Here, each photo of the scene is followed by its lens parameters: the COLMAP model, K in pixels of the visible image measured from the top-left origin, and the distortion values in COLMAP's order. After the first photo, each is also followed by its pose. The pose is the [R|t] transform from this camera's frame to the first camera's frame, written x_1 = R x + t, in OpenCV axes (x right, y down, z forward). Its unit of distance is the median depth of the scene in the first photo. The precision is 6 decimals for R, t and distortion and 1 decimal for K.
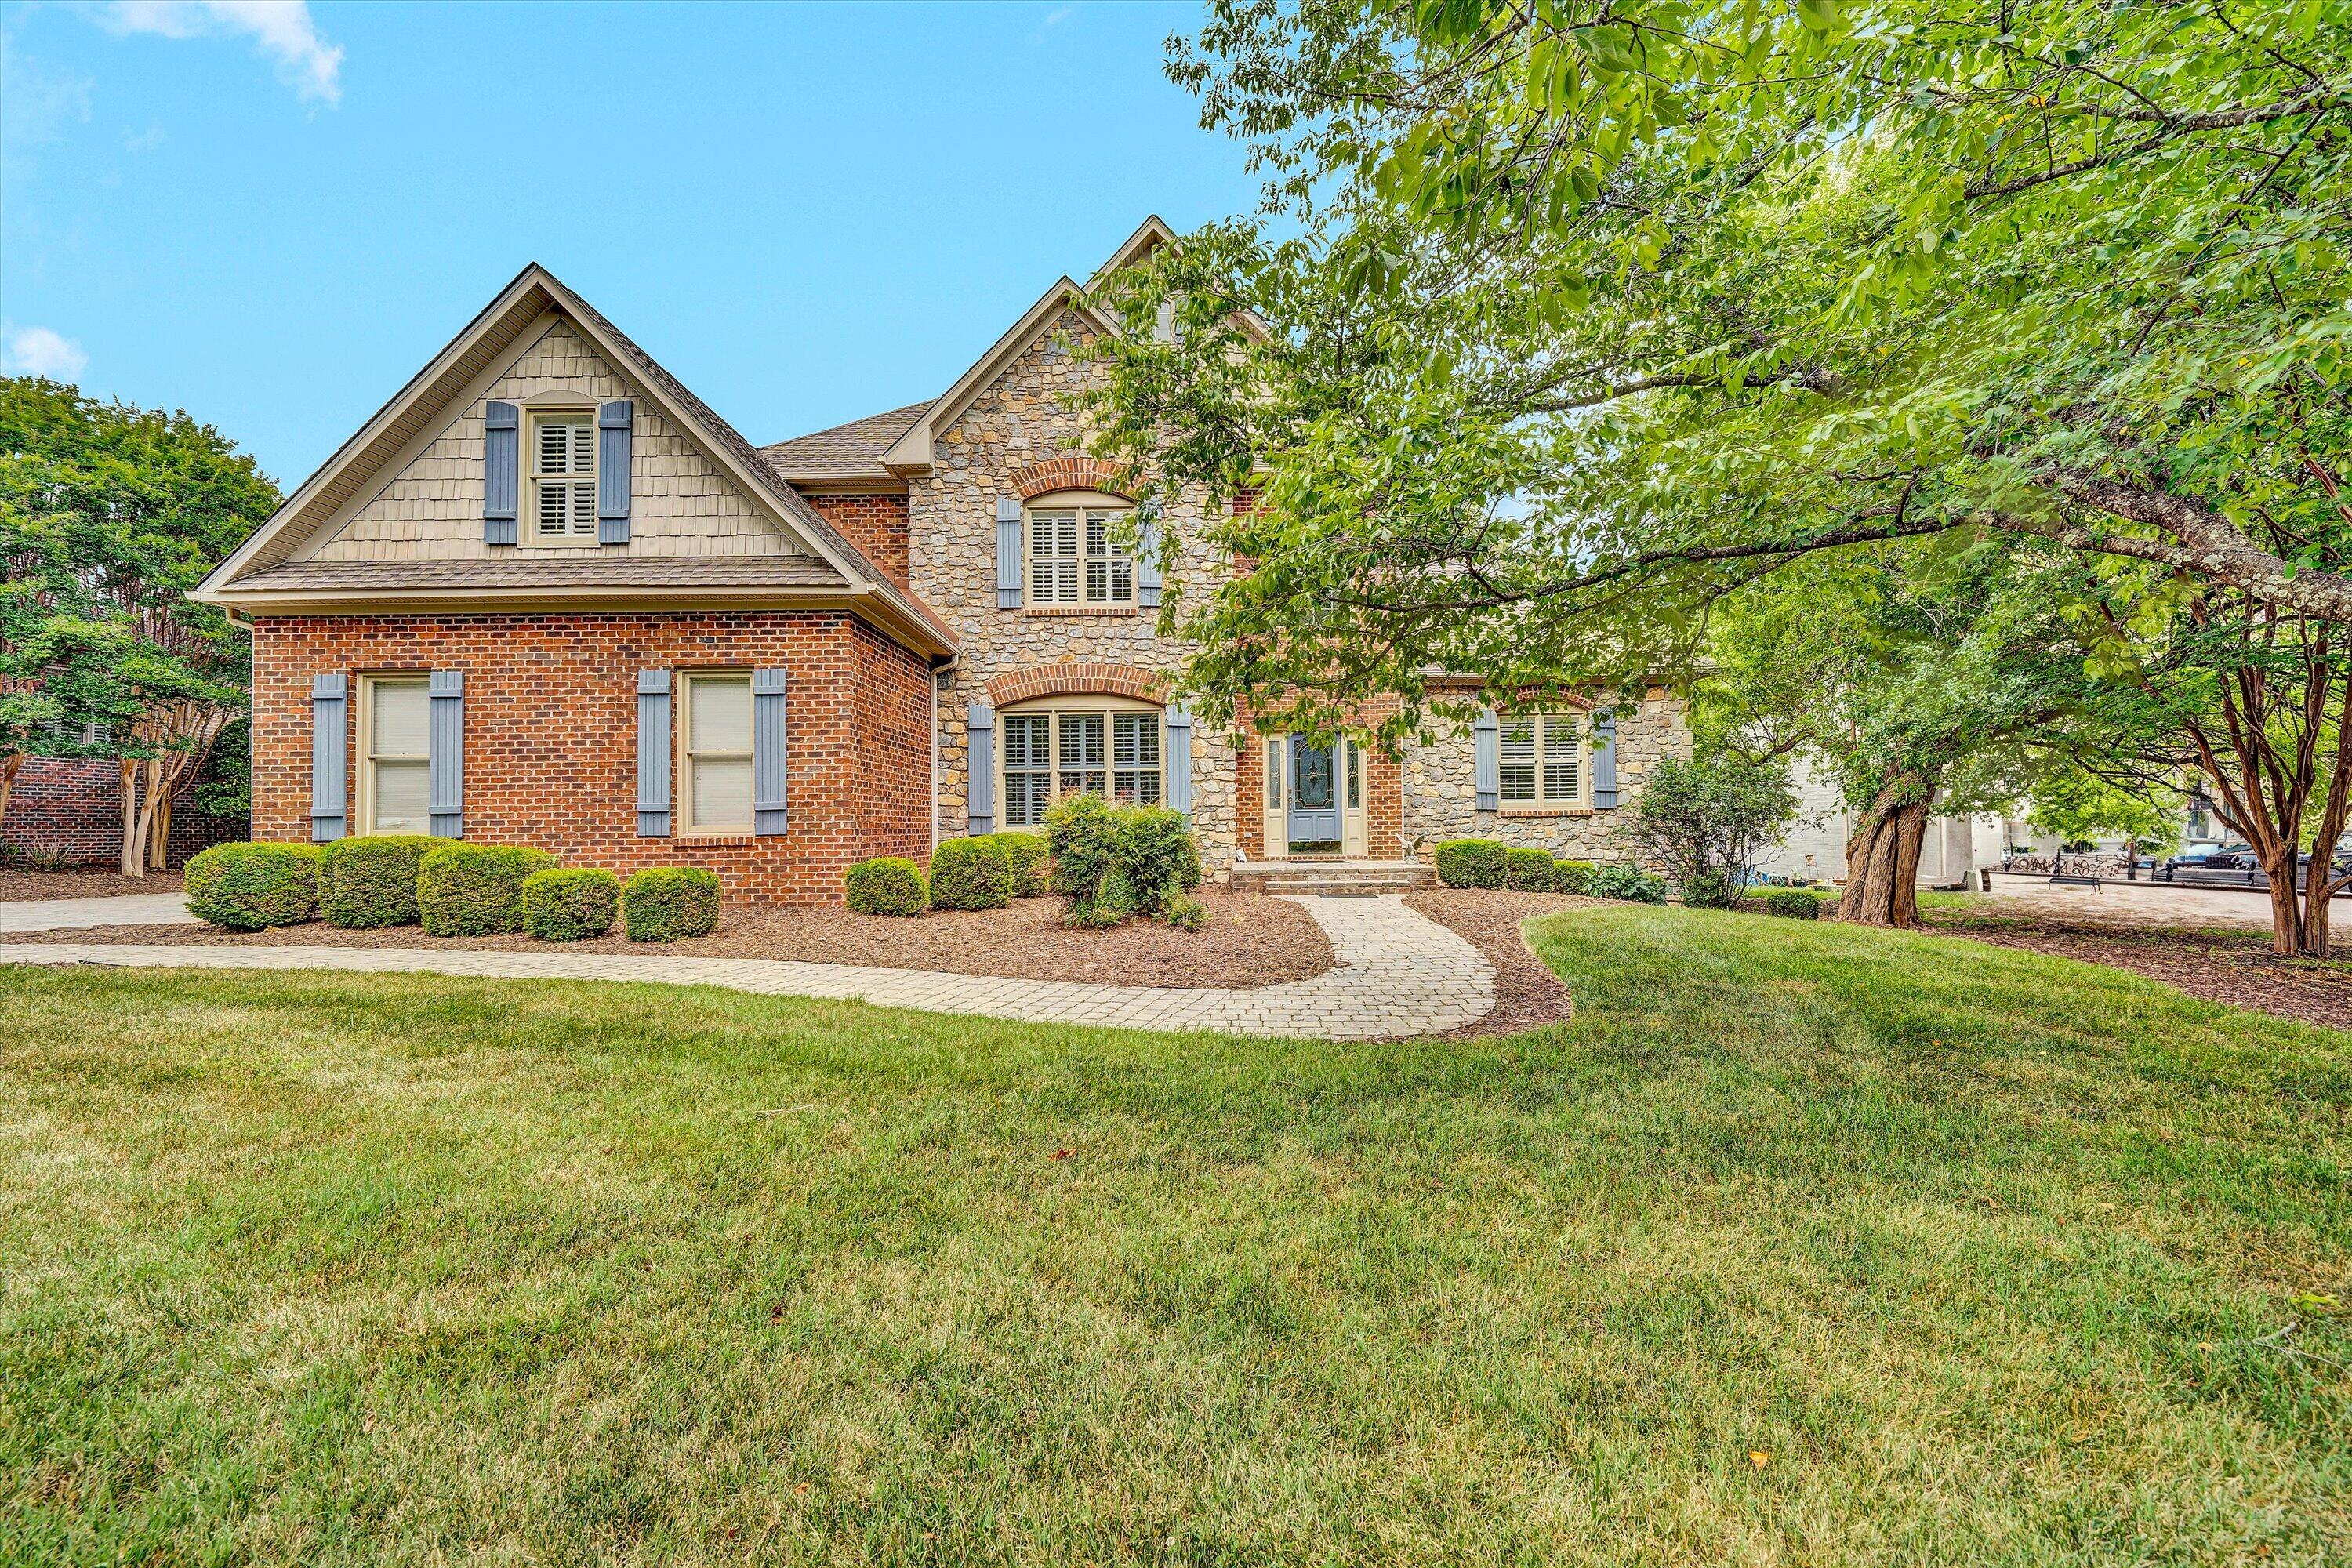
lens RADIAL K [[944.6, 0, 1176.0], [0, 944.6, 784.0], [0, 0, 1]] dist [-0.000243, 0.000261]
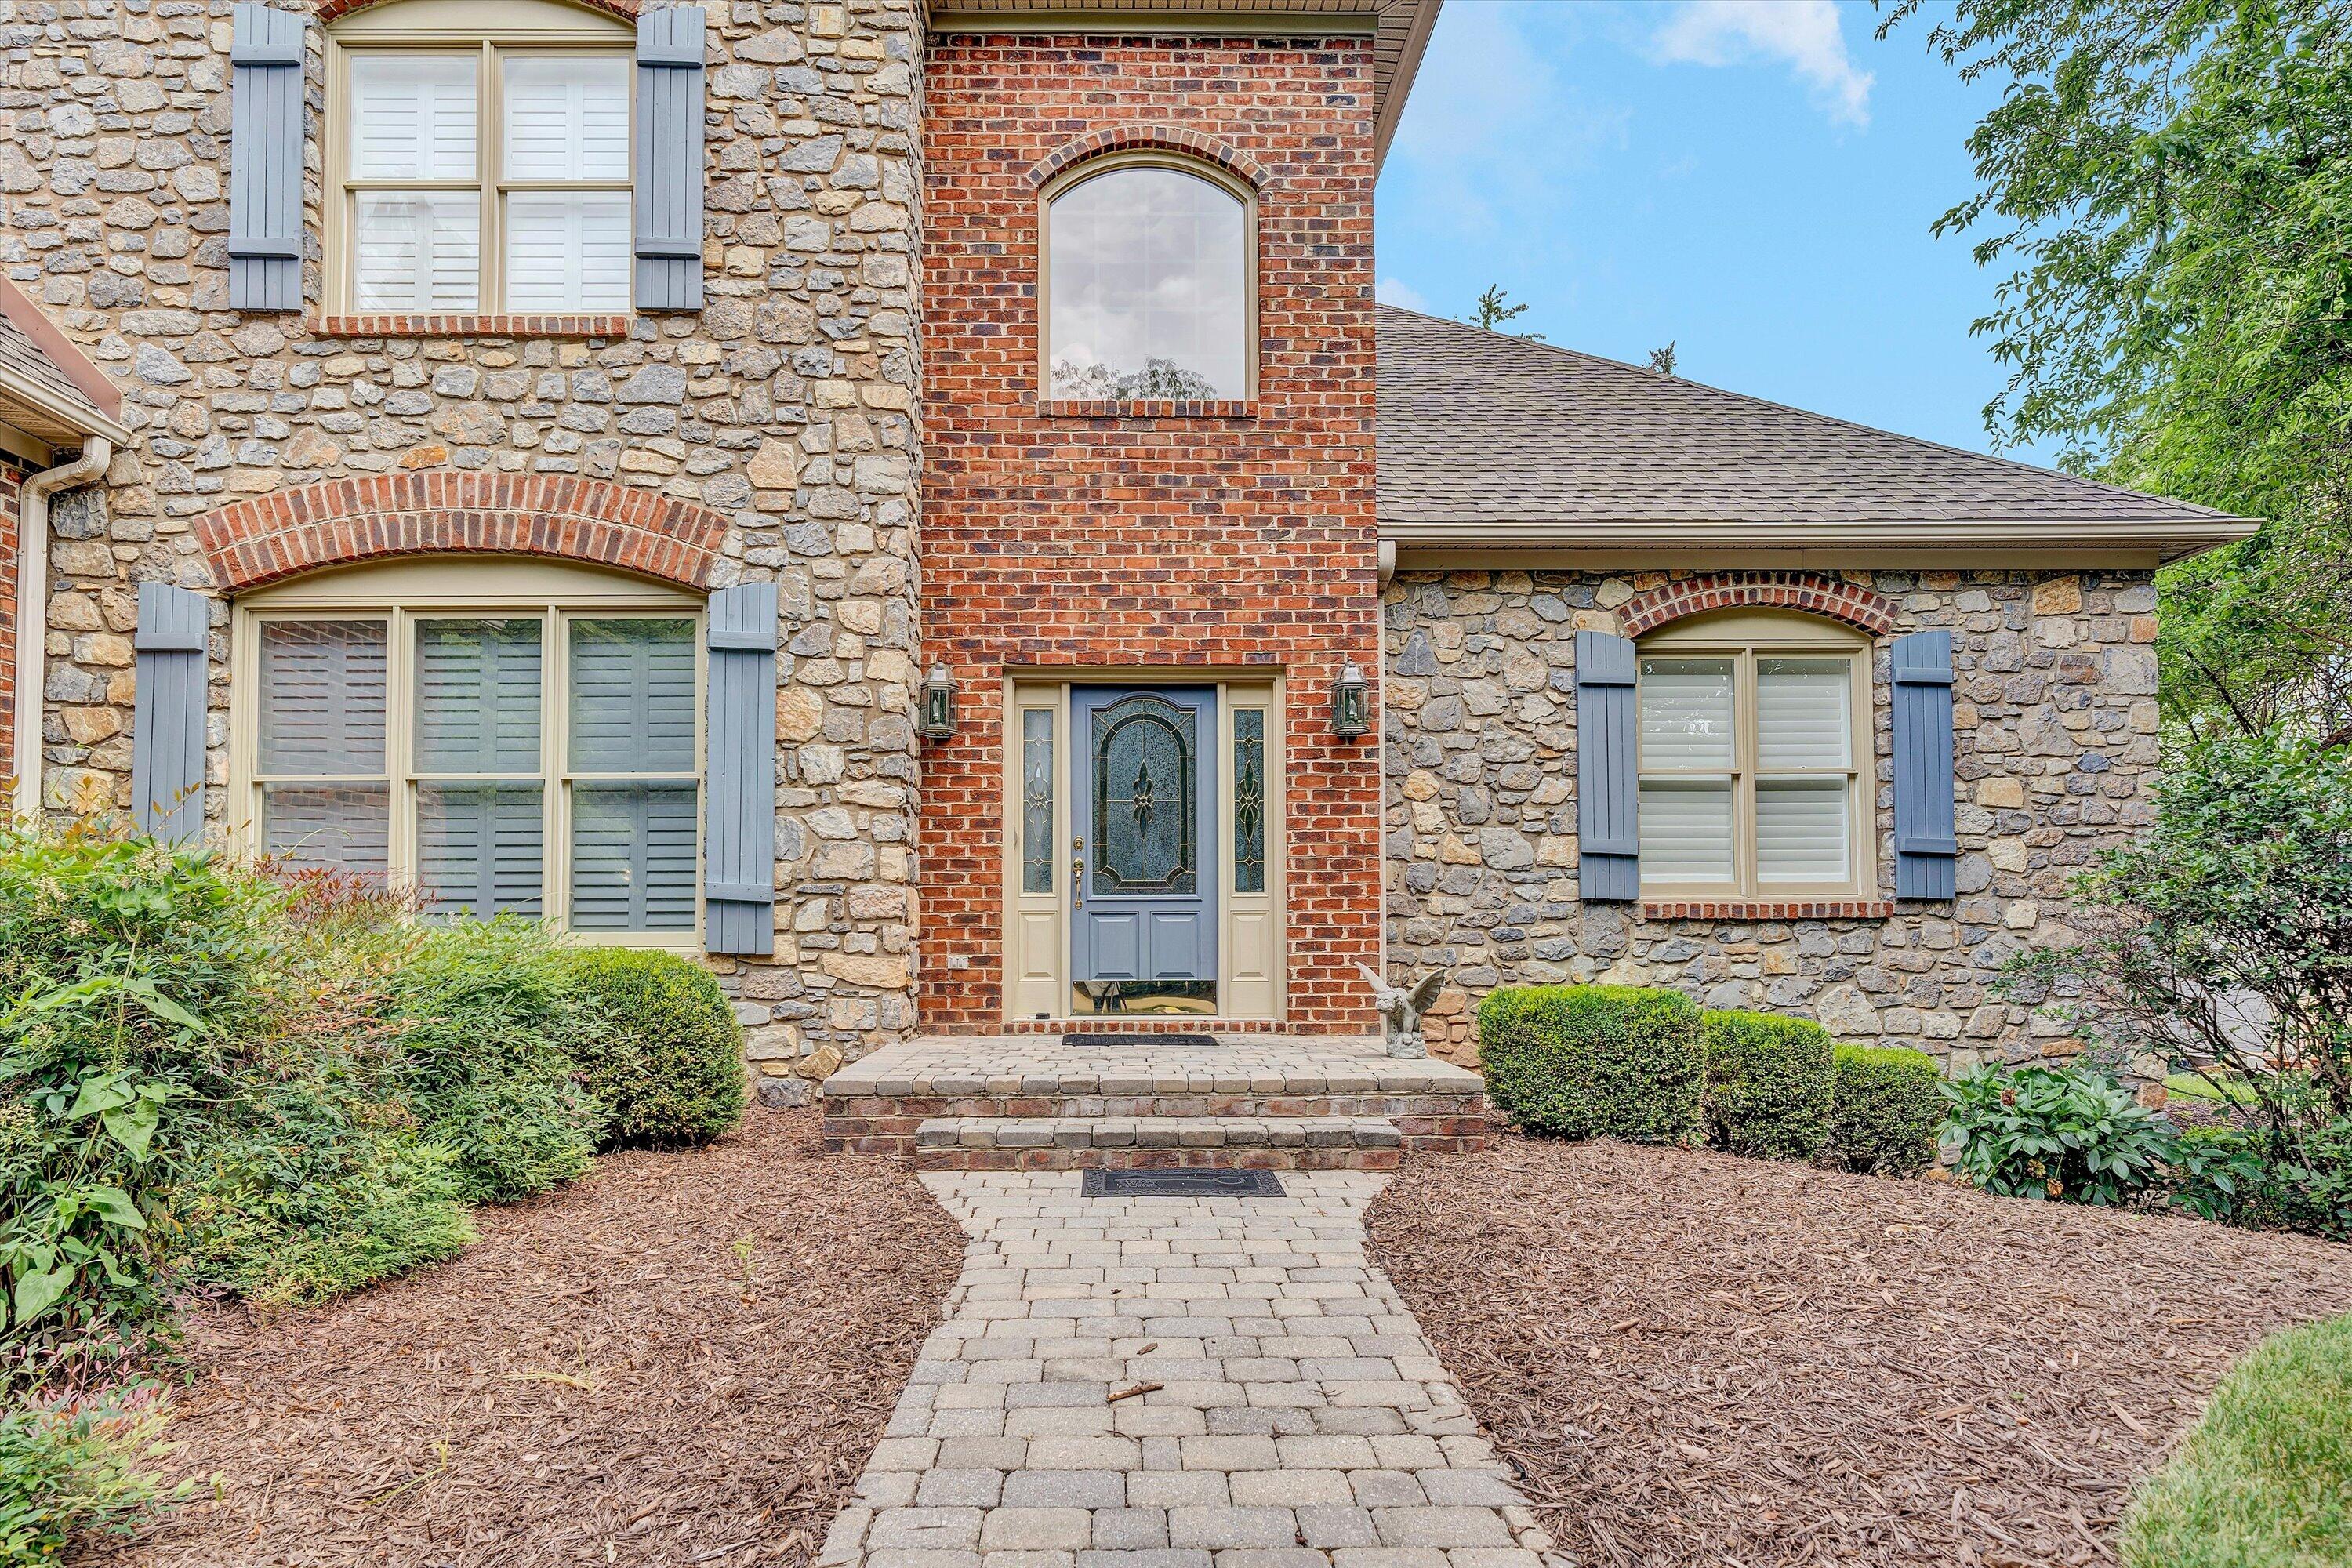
lens RADIAL K [[1259.9, 0, 1085.3], [0, 1259.9, 879.4], [0, 0, 1]] dist [0.002988, -0.000069]
pose [[0.999930, 0.008777, -0.007981, 0.133893], [-0.008791, 0.999960, -0.001765, 0.023202], [0.007965, 0.001835, 0.999967, 0.531493]]
